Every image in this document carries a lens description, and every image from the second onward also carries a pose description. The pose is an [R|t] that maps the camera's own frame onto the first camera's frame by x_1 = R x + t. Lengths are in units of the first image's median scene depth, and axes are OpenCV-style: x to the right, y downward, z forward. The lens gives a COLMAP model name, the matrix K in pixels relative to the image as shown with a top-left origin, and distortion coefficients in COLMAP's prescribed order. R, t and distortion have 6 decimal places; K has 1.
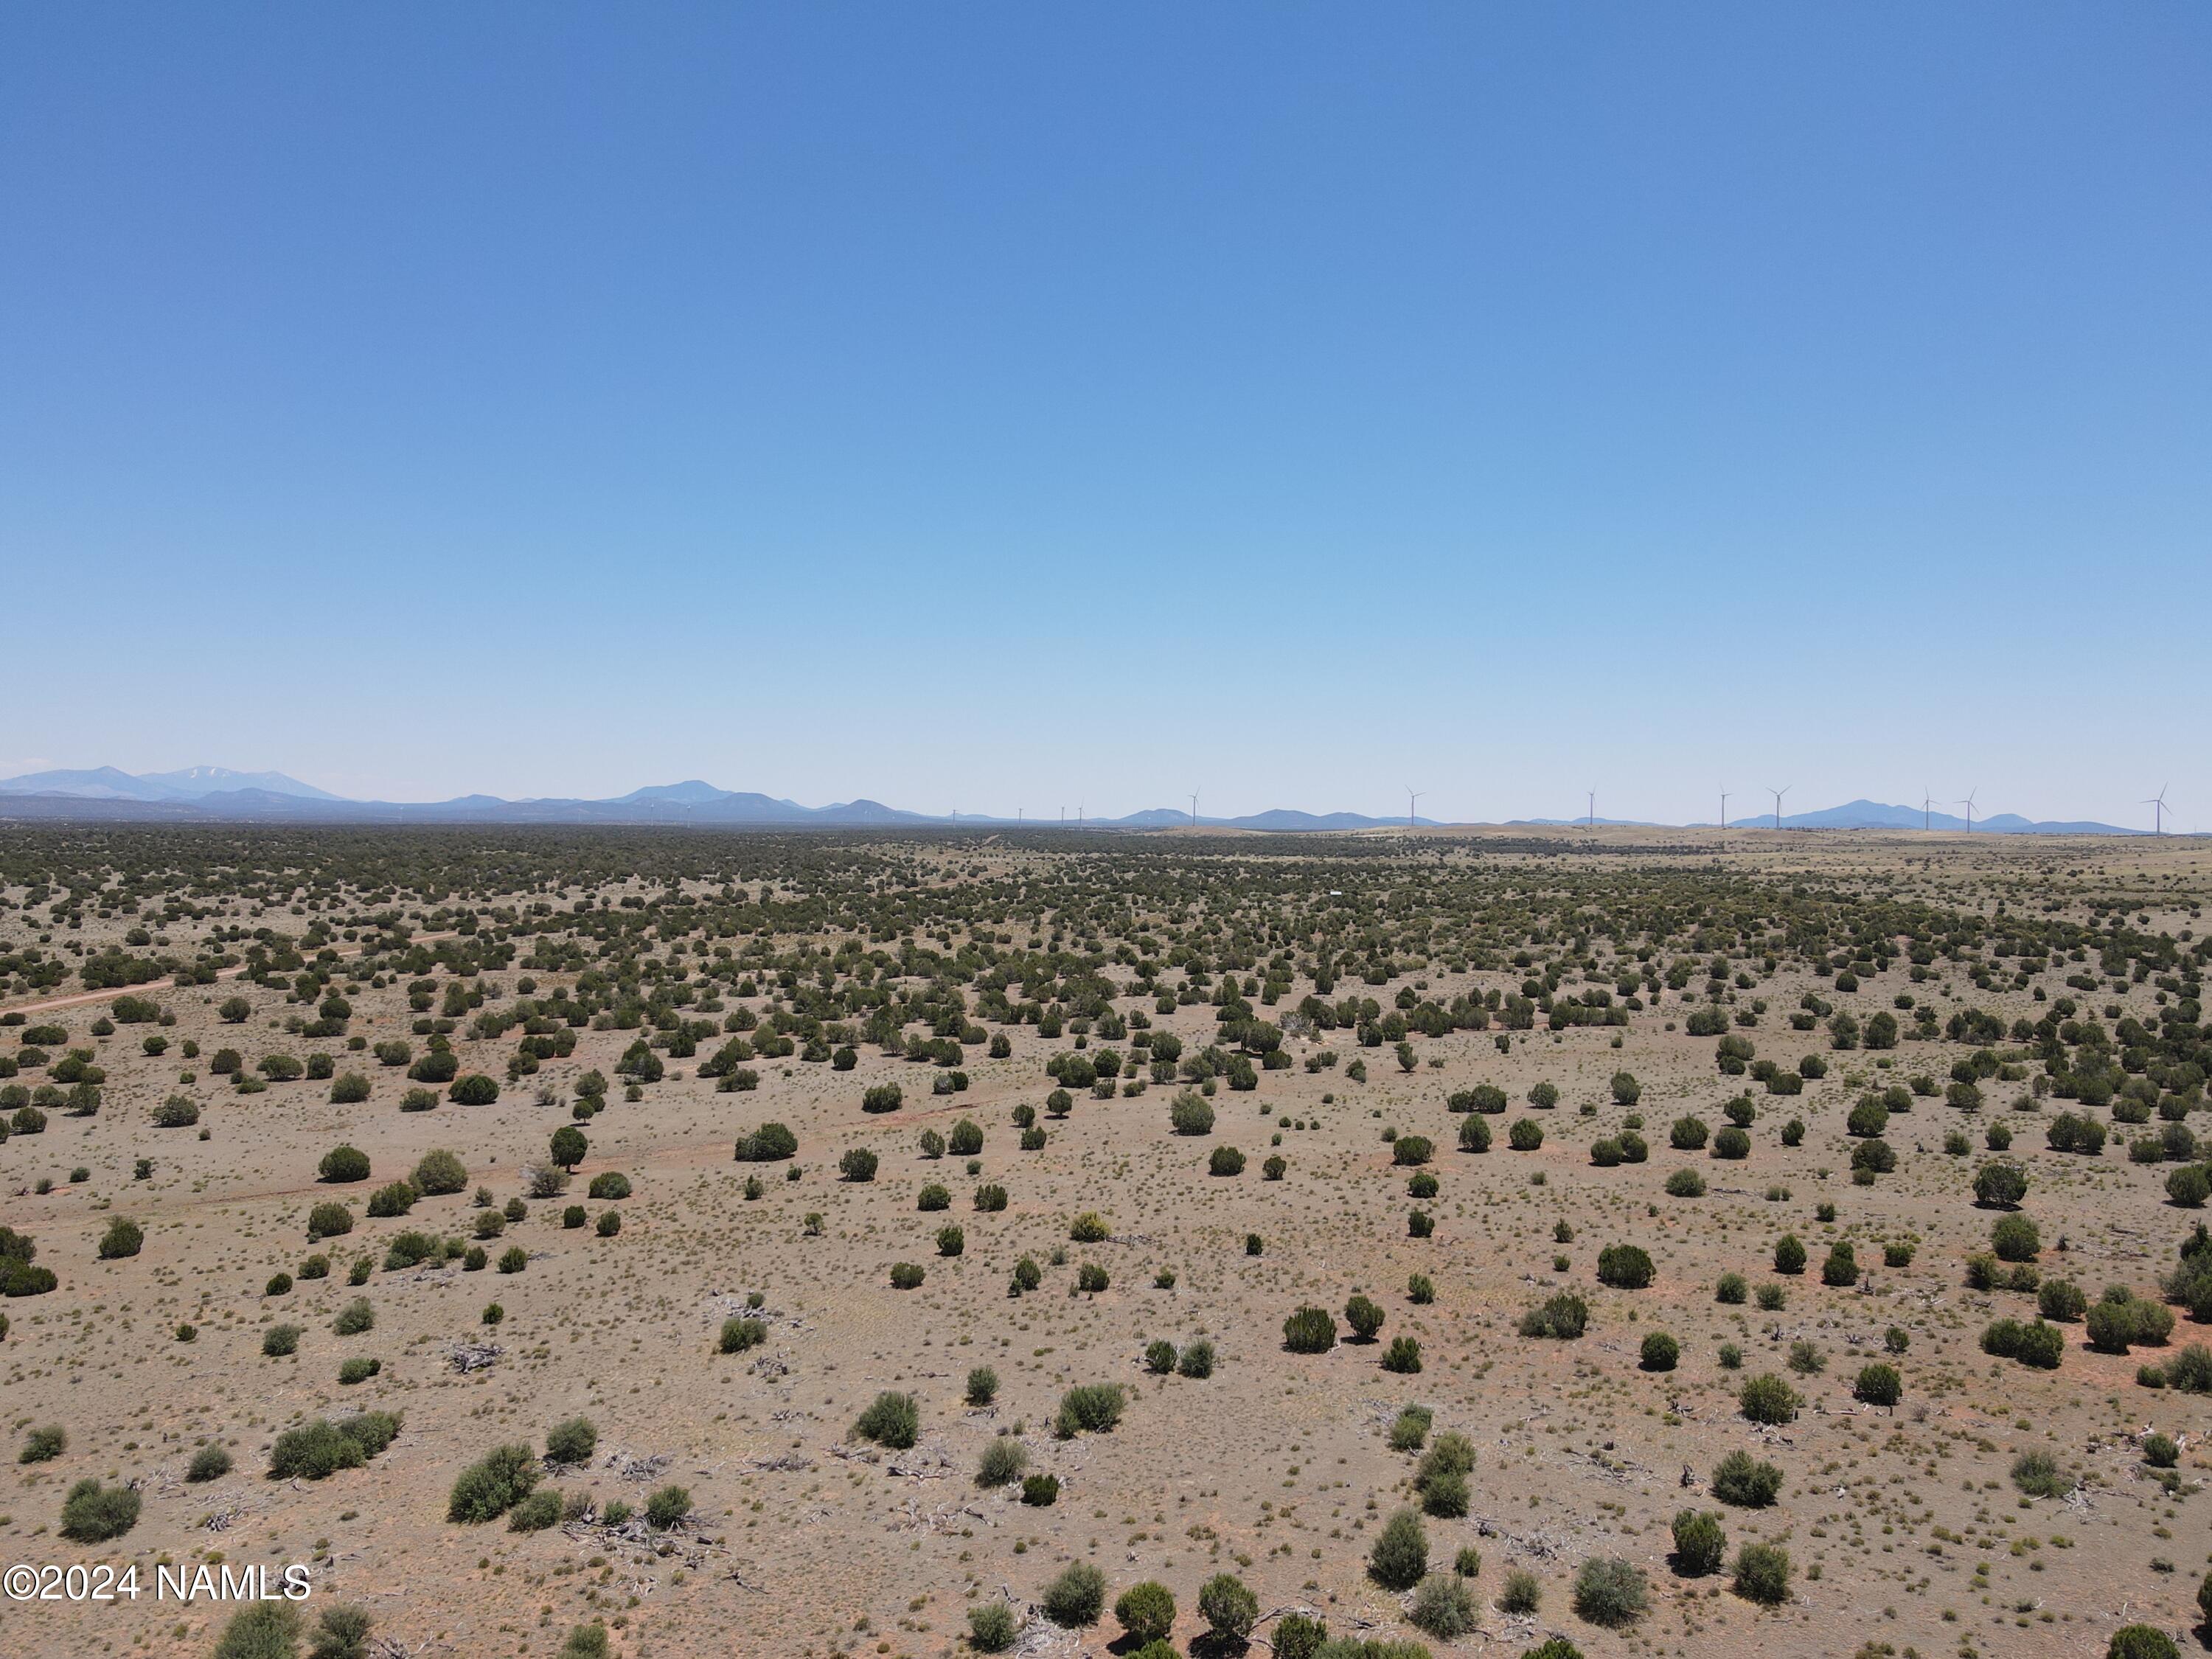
lens RADIAL K [[1617.6, 0, 1104.5], [0, 1617.6, 823.0], [0, 0, 1]] dist [0.021239, -0.002858]
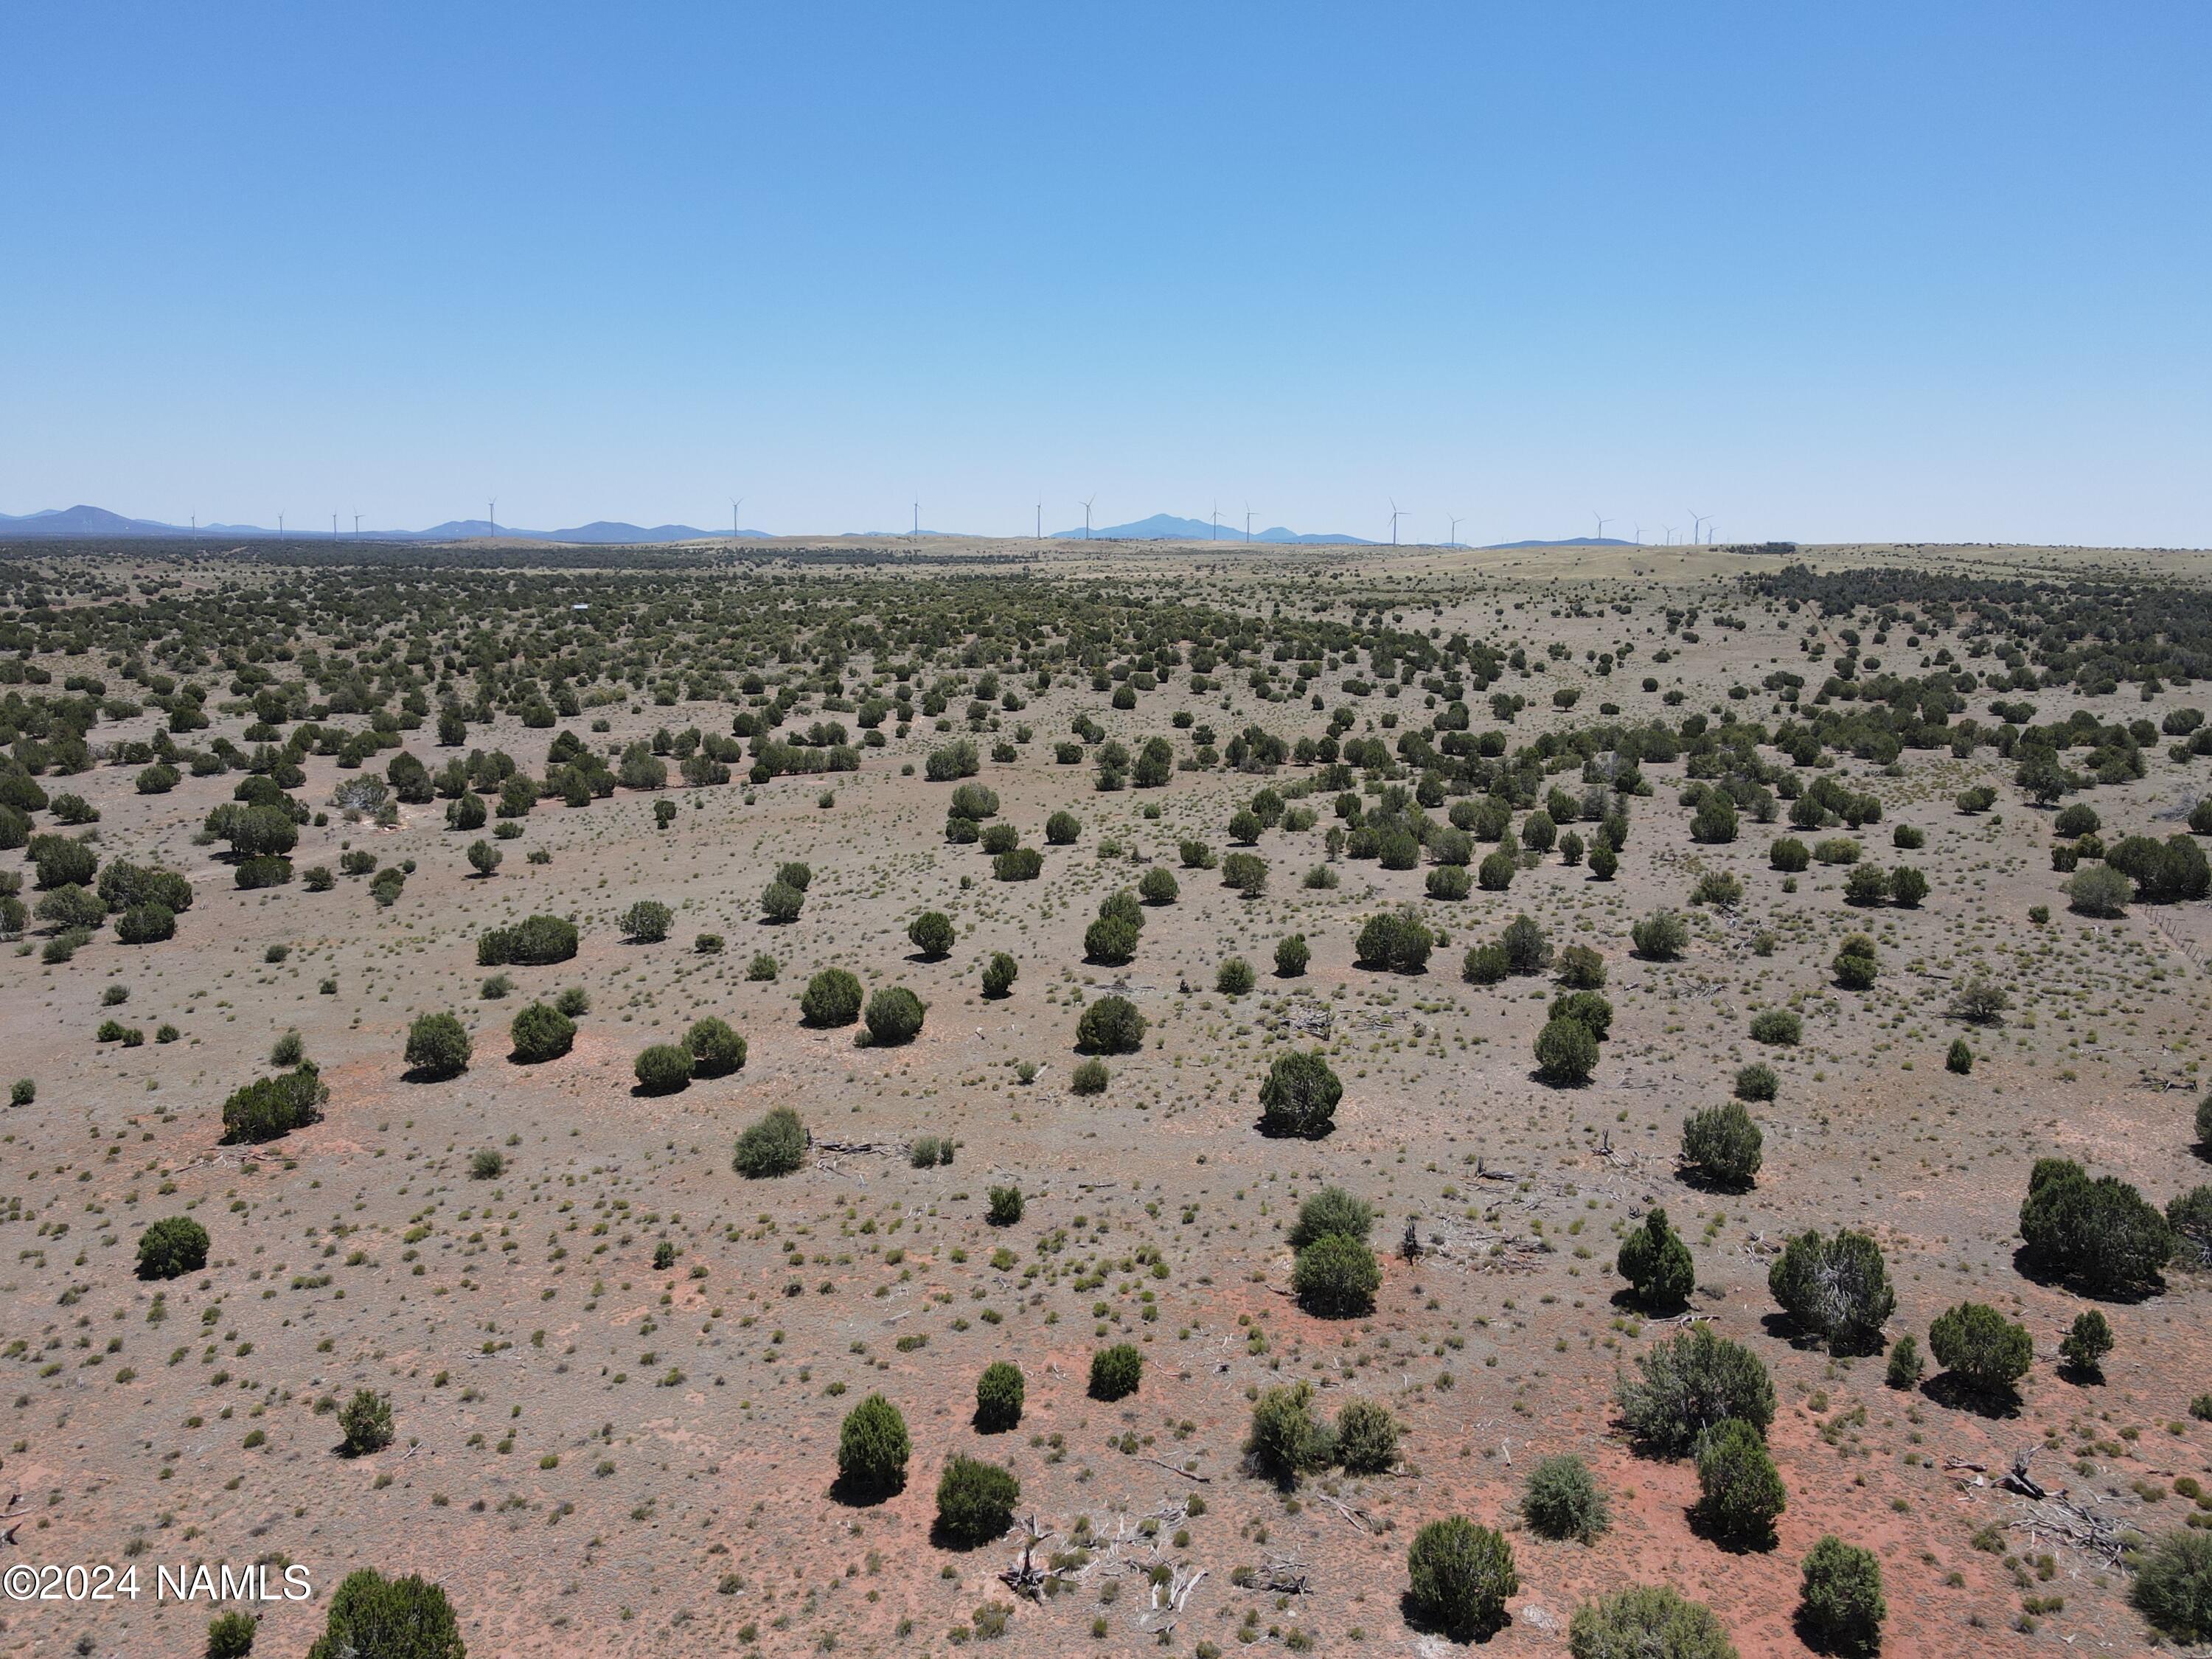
lens RADIAL K [[1617.6, 0, 1098.3], [0, 1617.6, 827.1], [0, 0, 1]] dist [0.021239, -0.002858]
pose [[0.921985, -0.069558, 0.380926, 0.112756], [0.001052, 0.984180, 0.177167, 0.013544], [-0.387223, -0.162945, 0.907473, 0.216545]]
